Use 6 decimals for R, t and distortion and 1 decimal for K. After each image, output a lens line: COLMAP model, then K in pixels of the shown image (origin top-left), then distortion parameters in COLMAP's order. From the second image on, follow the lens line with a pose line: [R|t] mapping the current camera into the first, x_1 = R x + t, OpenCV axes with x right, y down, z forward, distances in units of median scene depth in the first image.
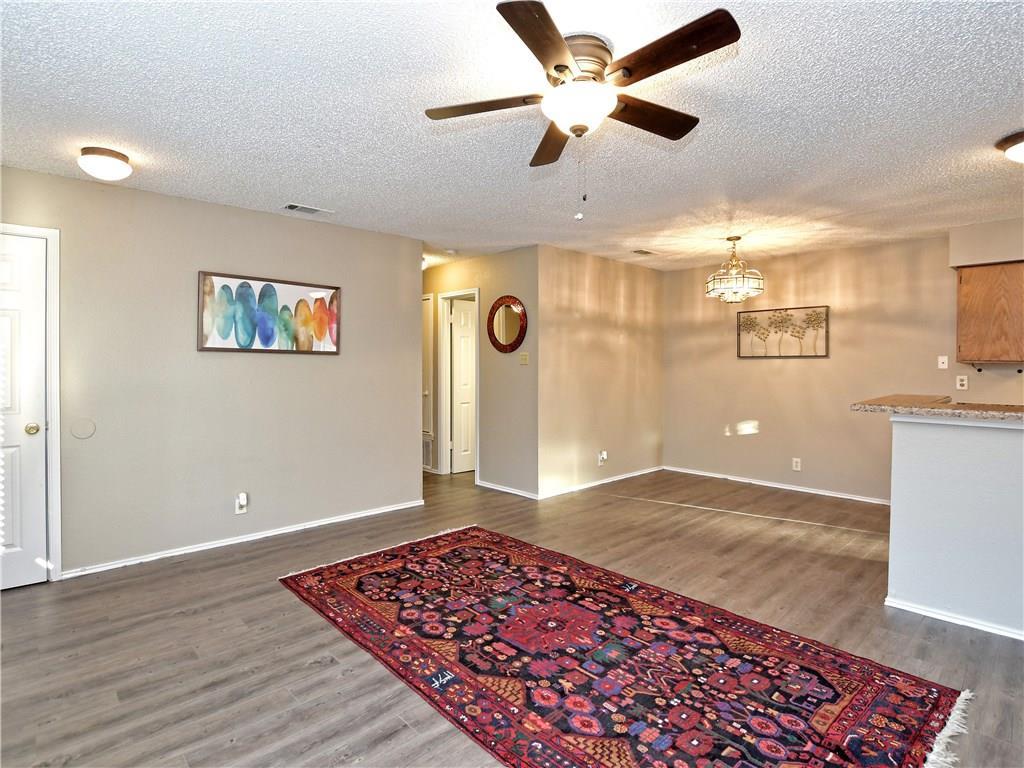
lens RADIAL K [[544.9, 0, 510.9], [0, 544.9, 361.0], [0, 0, 1]] dist [-0.032532, 0.002237]
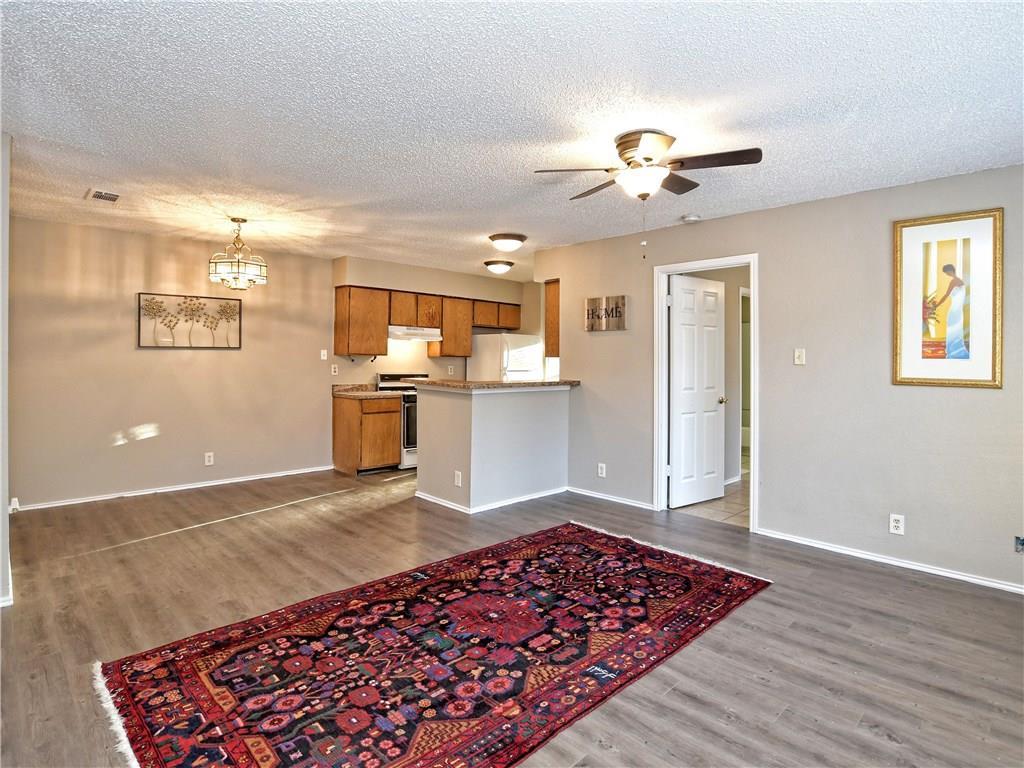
lens RADIAL K [[544.9, 0, 509.5], [0, 544.9, 360.3], [0, 0, 1]] dist [-0.032532, 0.002237]
pose [[-0.014581, -0.008118, 0.999861, -0.636982], [-0.011977, 0.999897, 0.007944, 0.000148], [-0.999822, -0.011859, -0.014677, 0.673950]]
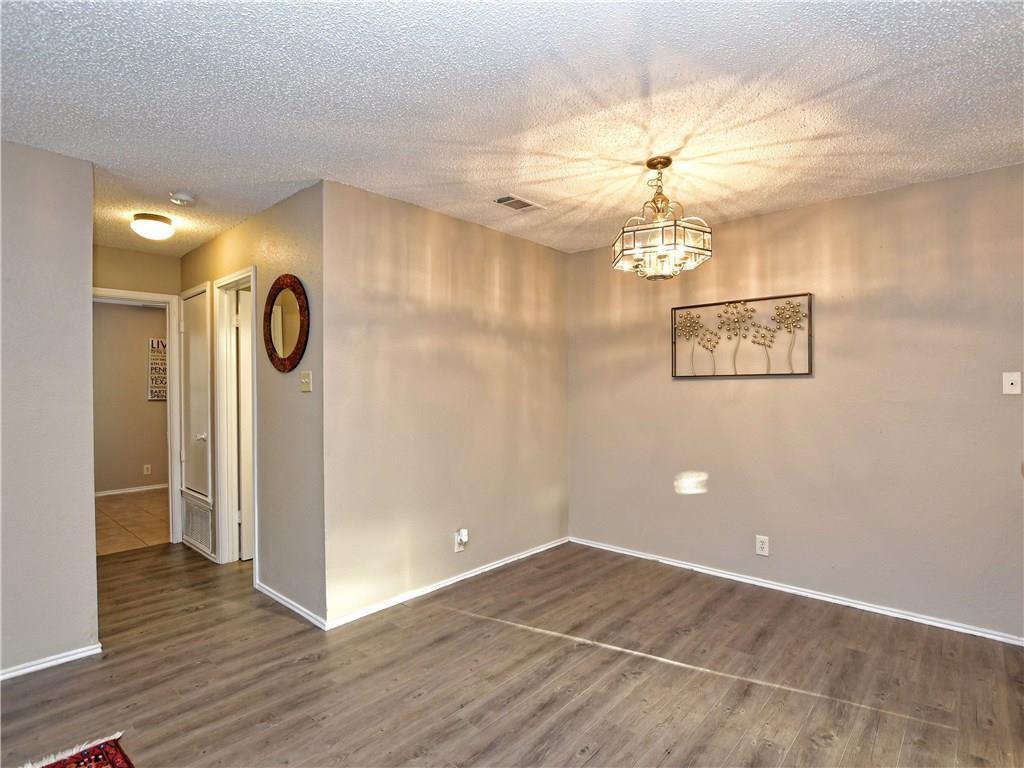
lens RADIAL K [[527.4, 0, 512.4], [0, 527.4, 387.7], [0, 0, 1]] dist [-0.026189, -0.000187]
pose [[0.996594, -0.007004, 0.082171, 0.264950], [0.006629, 0.999966, 0.004842, 0.001564], [-0.082202, -0.004281, 0.996606, 0.582719]]
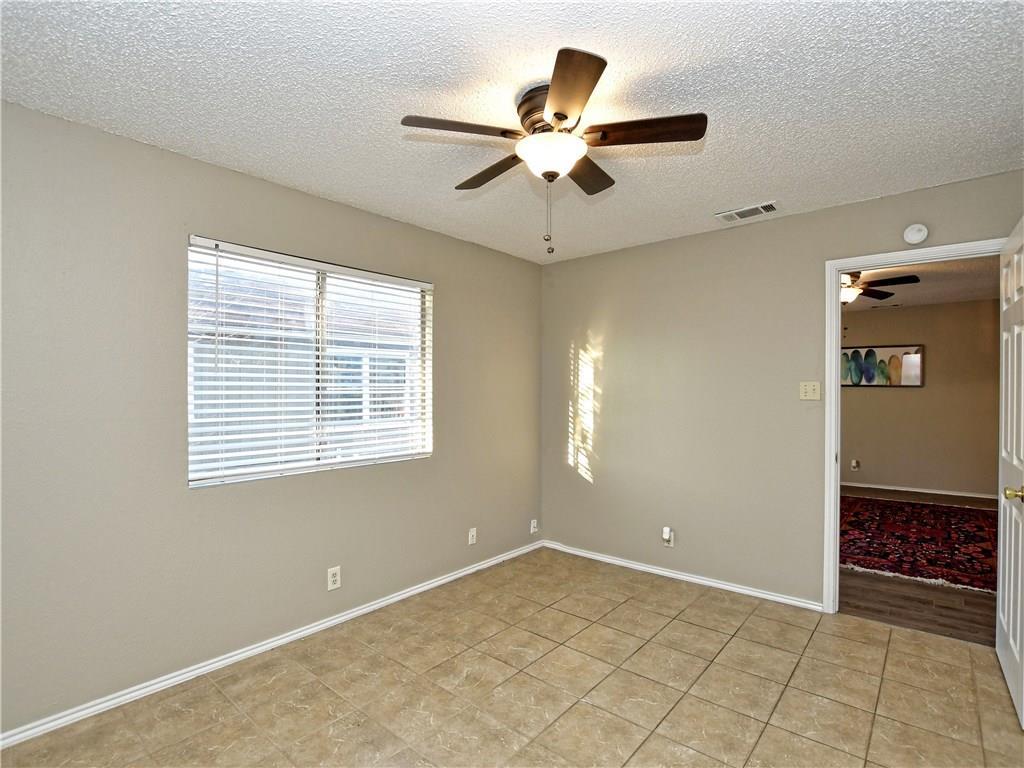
lens RADIAL K [[506.9, 0, 511.2], [0, 506.9, 388.2], [0, 0, 1]] dist [-0.034160, 0.004462]
pose [[0.109524, -0.007951, -0.993952, 1.128959], [0.007027, 0.999949, -0.007224, -0.006846], [0.993959, -0.006193, 0.109574, -0.406359]]
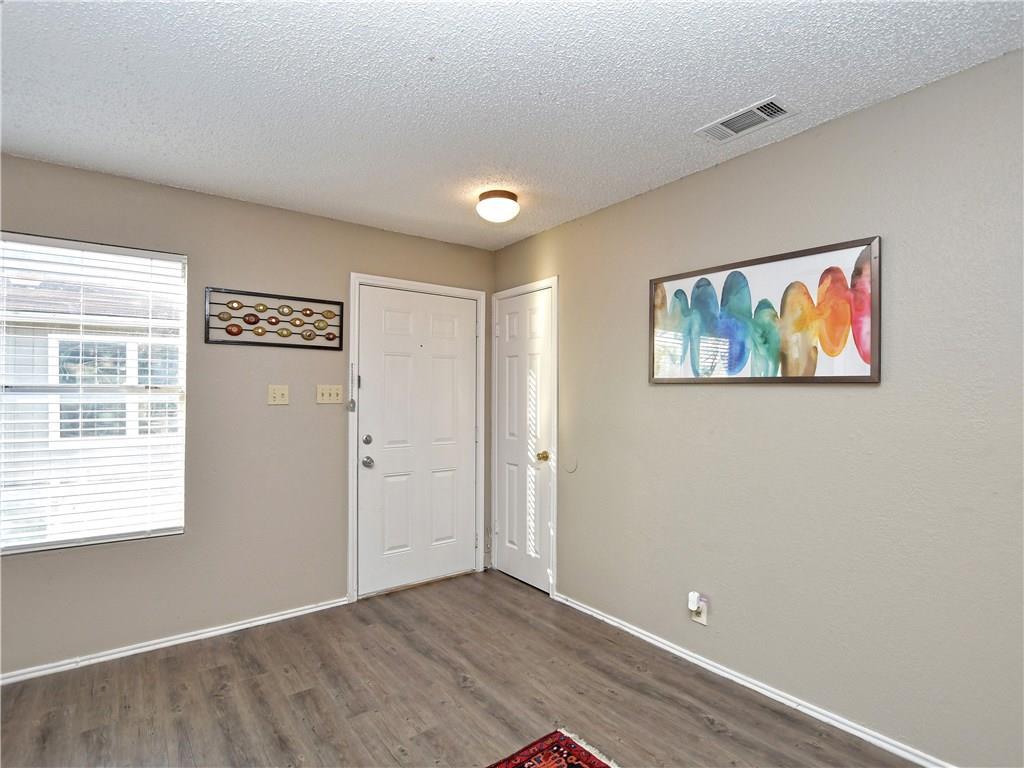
lens RADIAL K [[506.9, 0, 507.4], [0, 506.9, 388.4], [0, 0, 1]] dist [-0.034160, 0.004462]
pose [[-0.110527, -0.013767, -0.993778, 0.152728], [0.002706, 0.999896, -0.014152, -0.001775], [0.993869, -0.004254, -0.110478, 0.829705]]
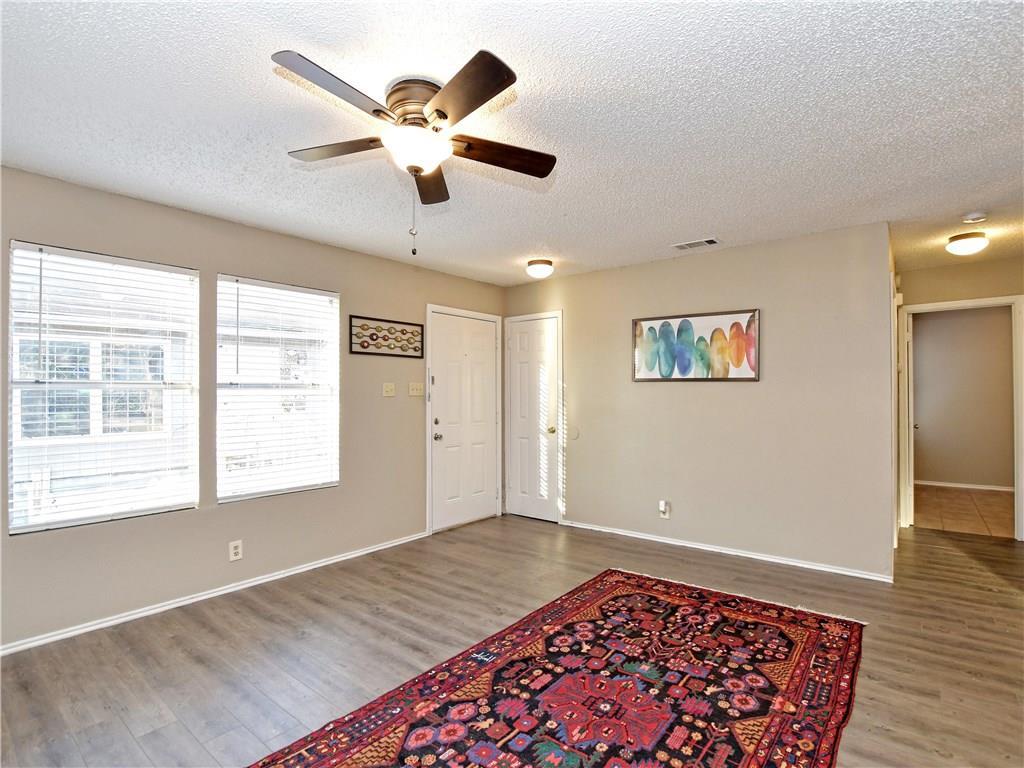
lens RADIAL K [[506.9, 0, 504.6], [0, 506.9, 389.9], [0, 0, 1]] dist [-0.034160, 0.004462]
pose [[0.123175, -0.008168, -0.992351, 0.553126], [0.009248, 0.999932, -0.007082, 0.006658], [0.992342, -0.008305, 0.123243, 0.516847]]
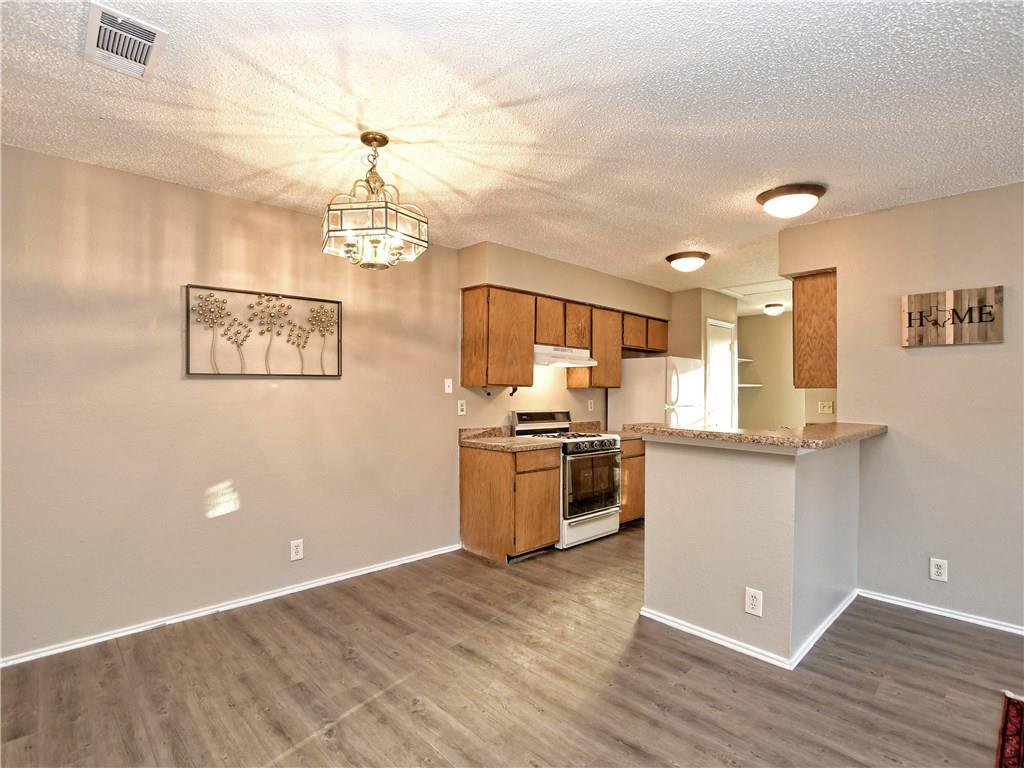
lens RADIAL K [[506.9, 0, 509.8], [0, 506.9, 389.9], [0, 0, 1]] dist [-0.034160, 0.004462]
pose [[-0.002498, -0.008781, 0.999958, -0.068314], [-0.007079, 0.999937, 0.008764, 0.000955], [-0.999972, -0.007057, -0.002560, 1.074442]]
